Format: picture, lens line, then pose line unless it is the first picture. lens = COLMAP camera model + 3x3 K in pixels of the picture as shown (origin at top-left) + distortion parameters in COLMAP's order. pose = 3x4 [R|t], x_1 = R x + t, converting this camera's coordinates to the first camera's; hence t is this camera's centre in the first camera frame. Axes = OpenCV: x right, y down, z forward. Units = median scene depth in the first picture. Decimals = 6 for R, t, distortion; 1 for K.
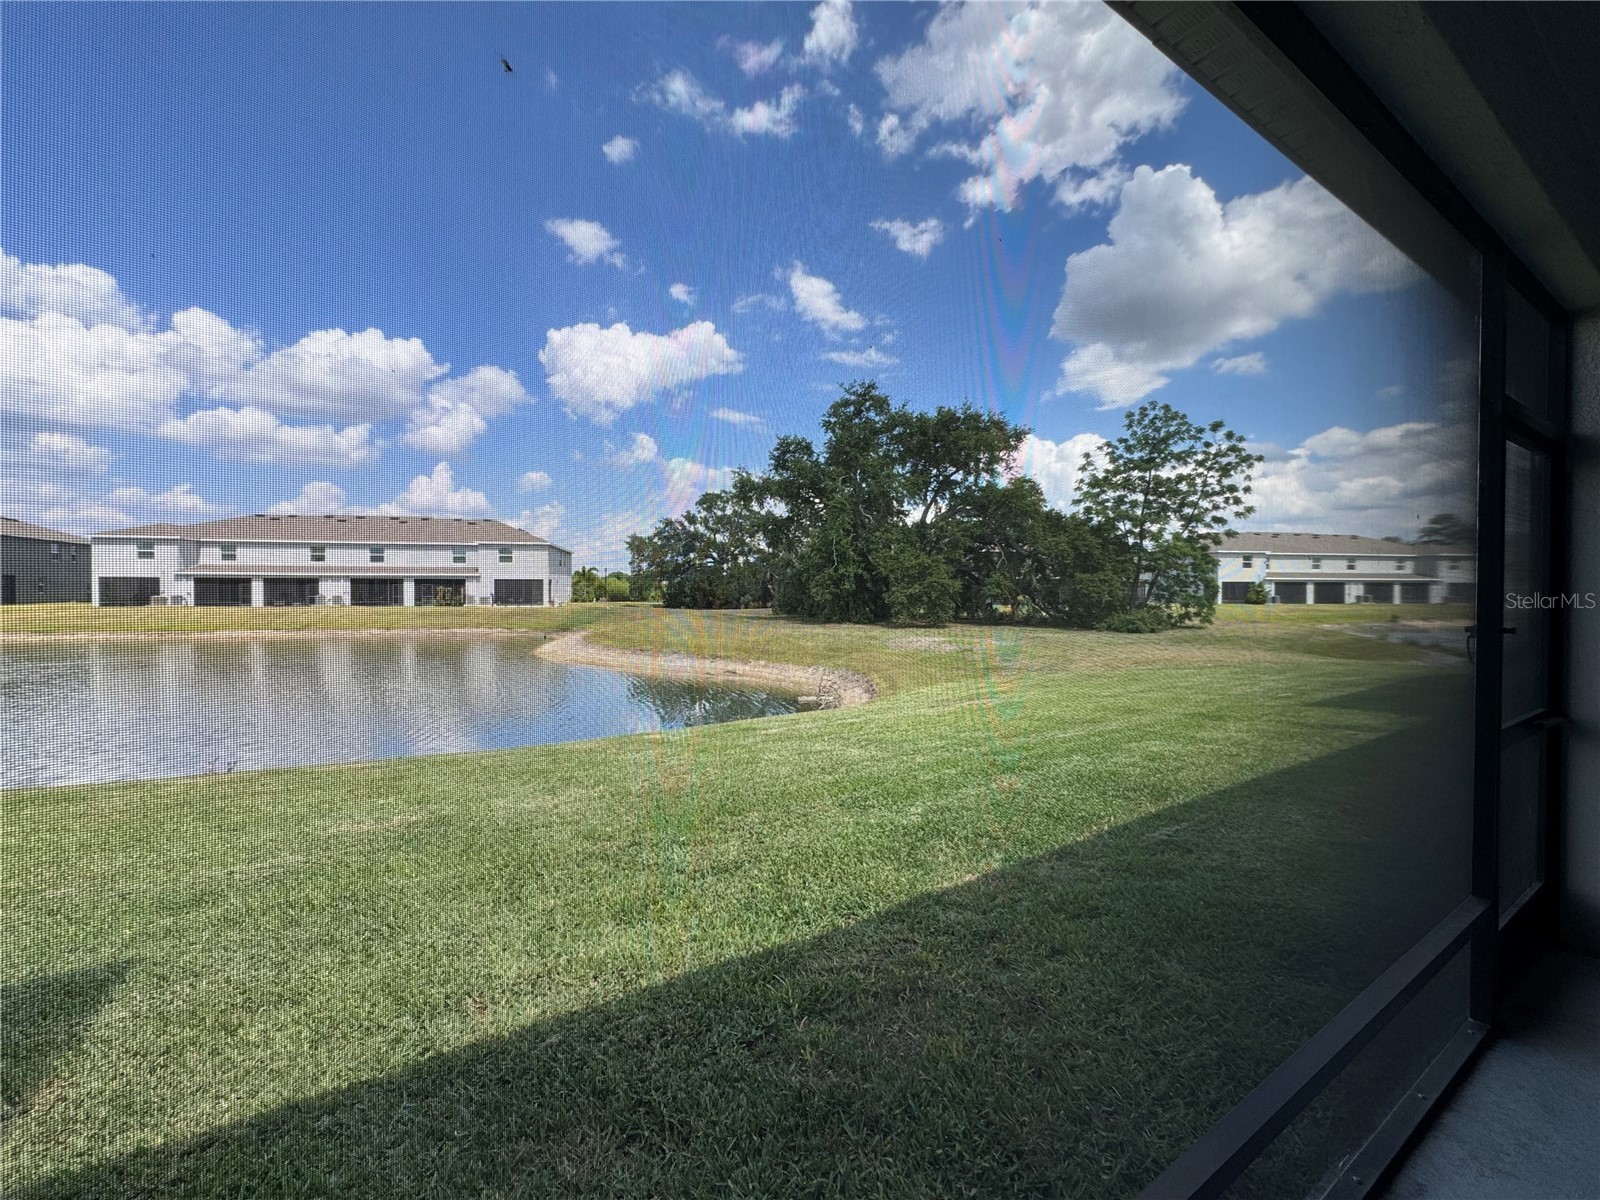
lens RADIAL K [[642.6, 0, 808.5], [0, 642.6, 598.2], [0, 0, 1]] dist [-0.003021, 0.000397]
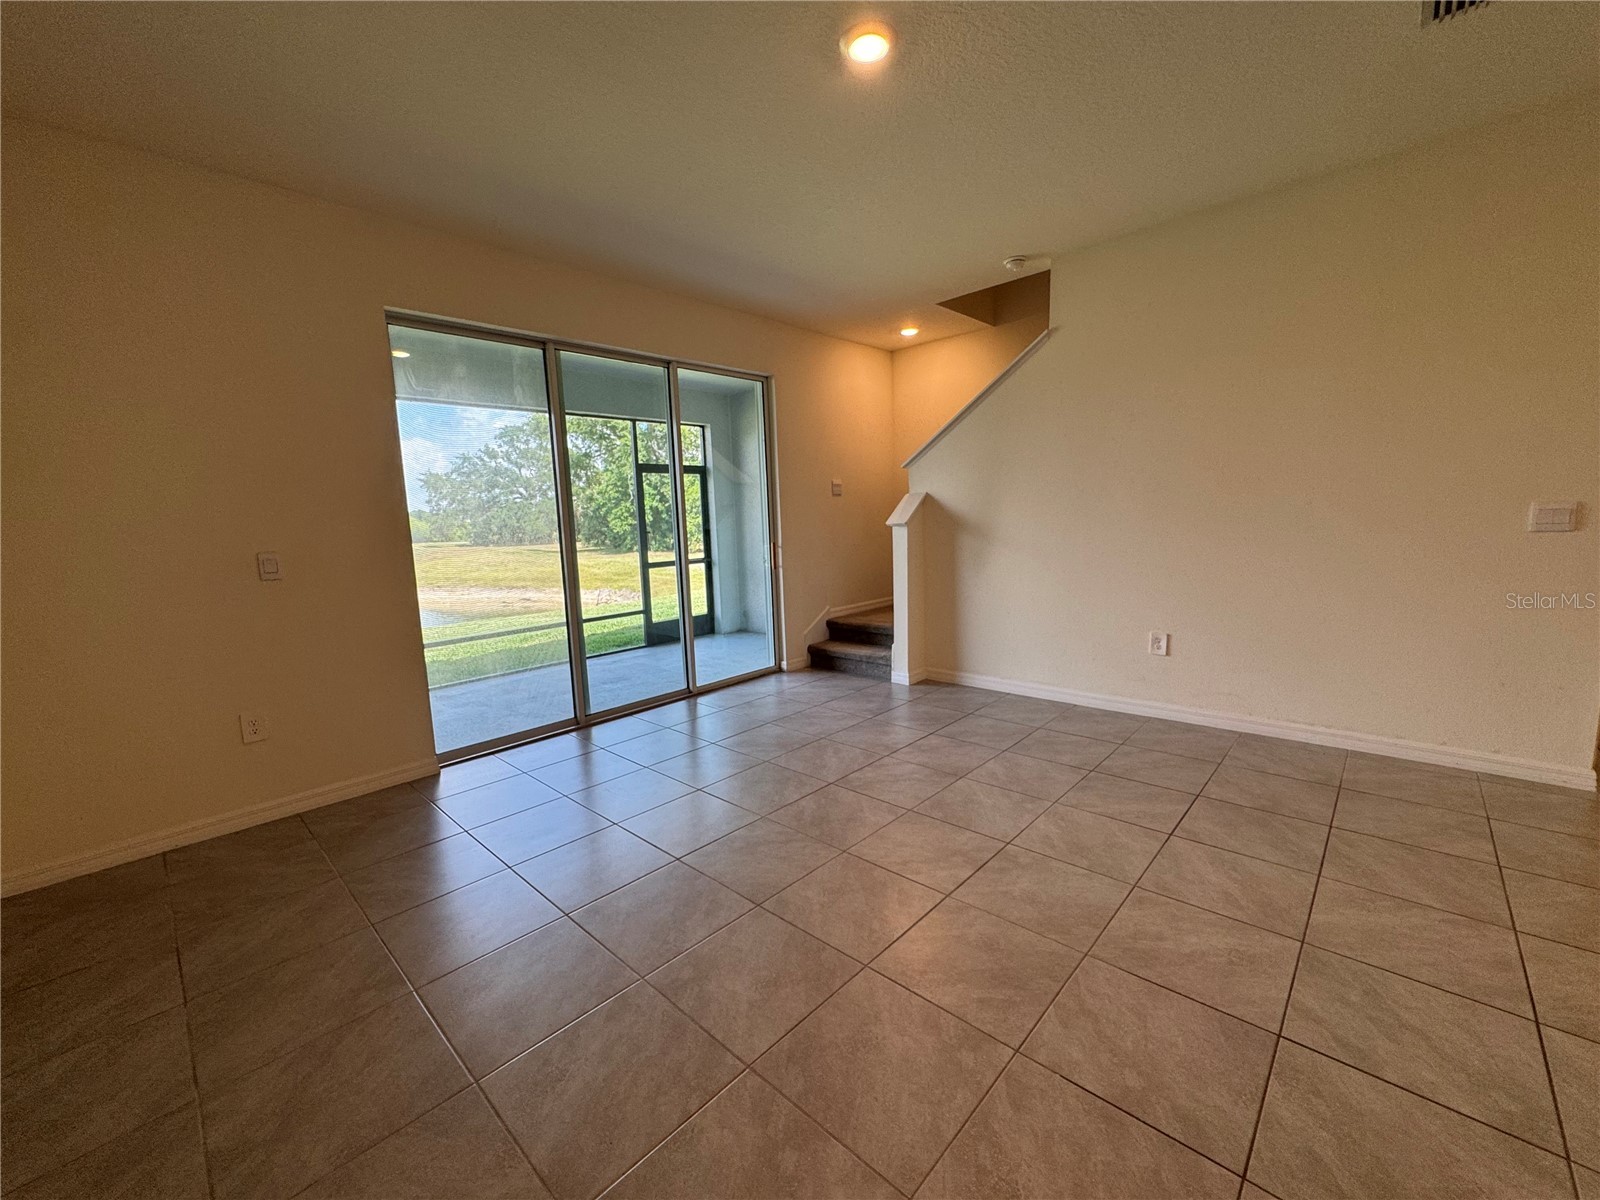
lens RADIAL K [[642.6, 0, 804.0], [0, 642.6, 594.8], [0, 0, 1]] dist [-0.003021, 0.000397]
pose [[0.968696, -0.069153, 0.238425, 0.038867], [0.043713, 0.992927, 0.110387, 0.001956], [-0.244372, -0.096509, 0.964867, -0.093126]]
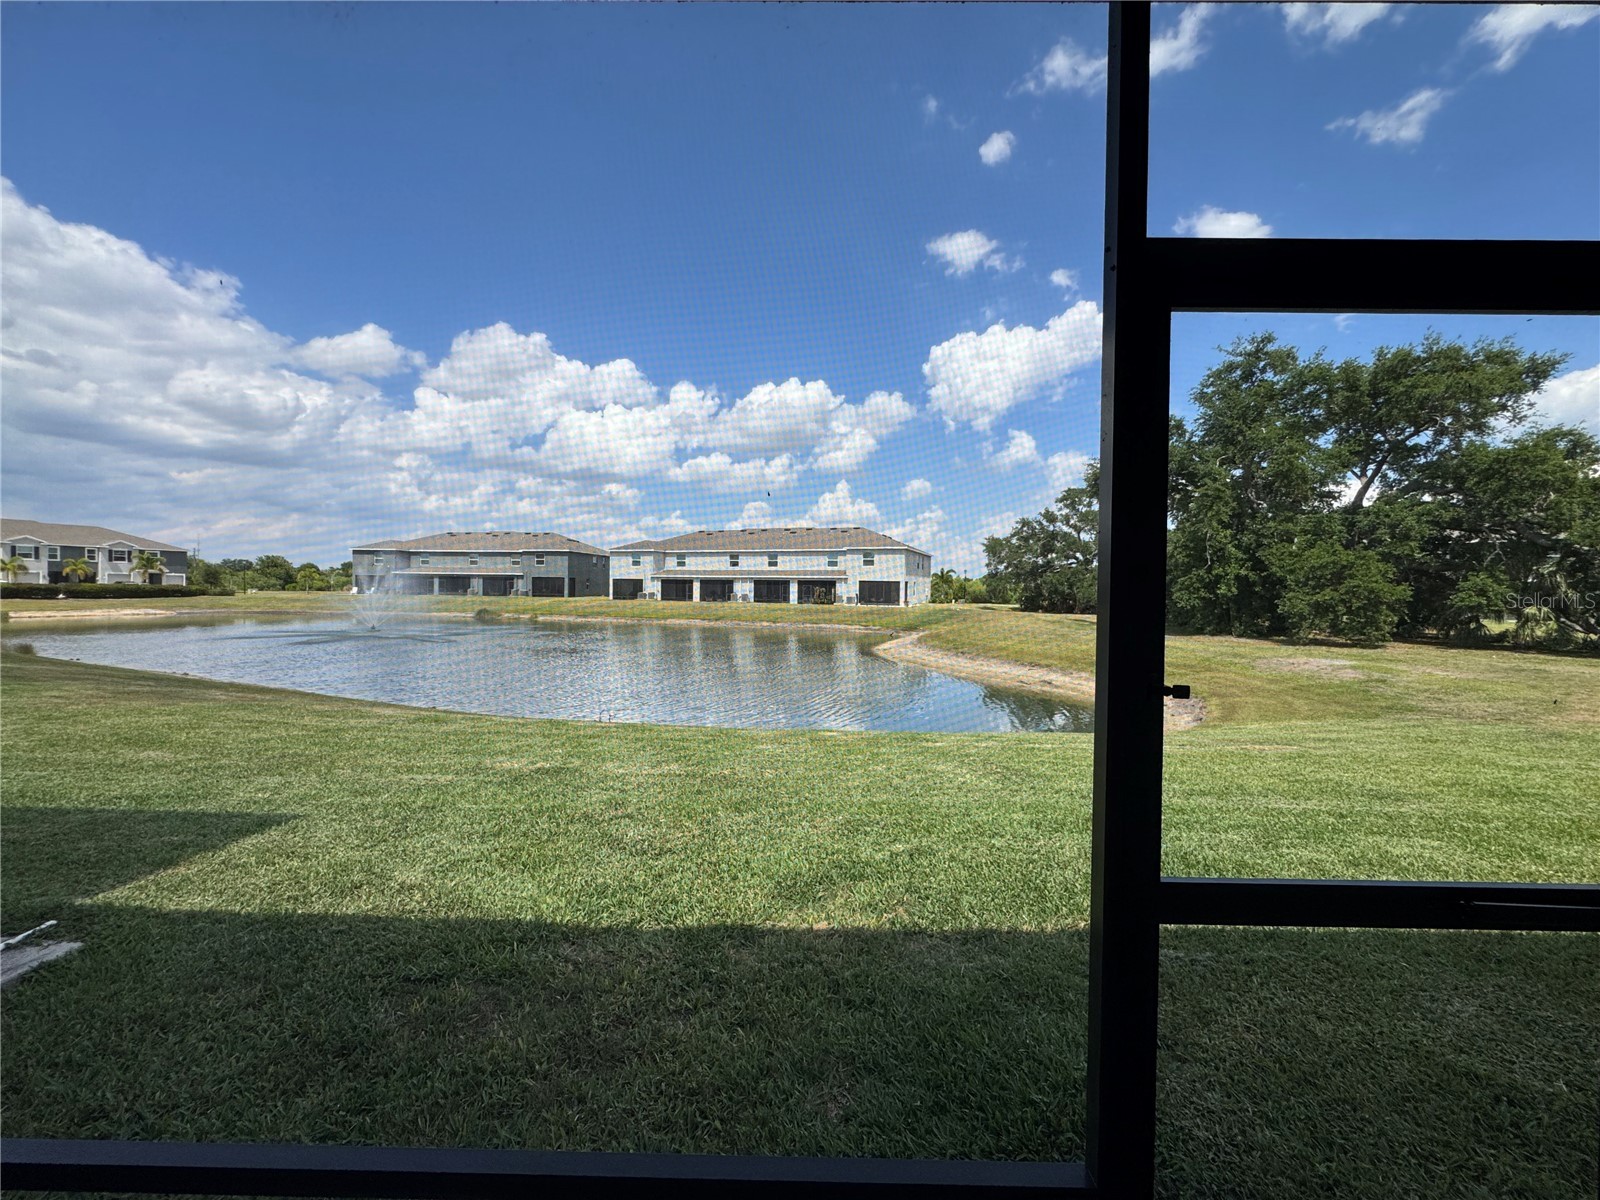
lens RADIAL K [[642.6, 0, 798.1], [0, 642.6, 596.1], [0, 0, 1]] dist [-0.003021, 0.000397]
pose [[0.833865, 0.014964, -0.551765, 0.041710], [-0.018622, 0.999826, -0.001027, -0.000511], [0.551654, 0.011131, 0.833999, 0.015359]]
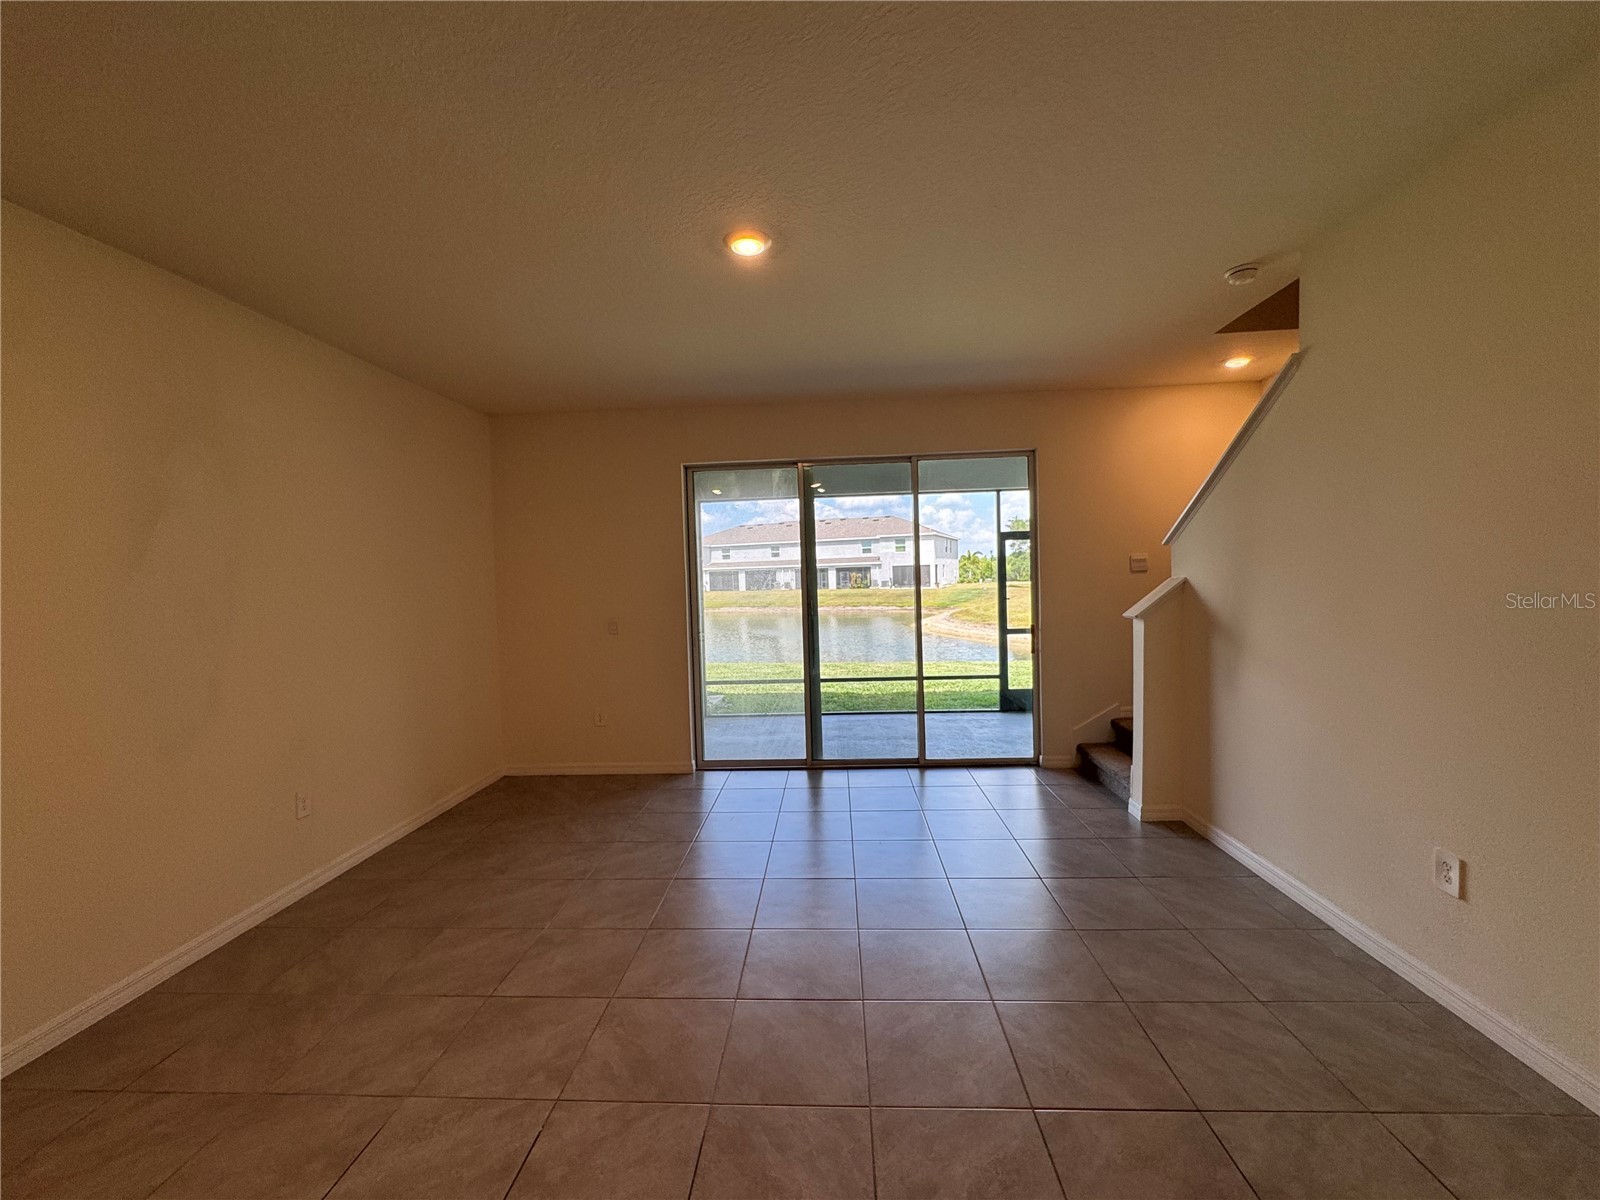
lens RADIAL K [[642.6, 0, 800.2], [0, 642.6, 593.7], [0, 0, 1]] dist [-0.003021, 0.000397]
pose [[0.812570, -0.008443, -0.582803, 0.081135], [0.022403, 0.999609, 0.016753, -0.001682], [0.582433, -0.026669, 0.812441, -0.089938]]
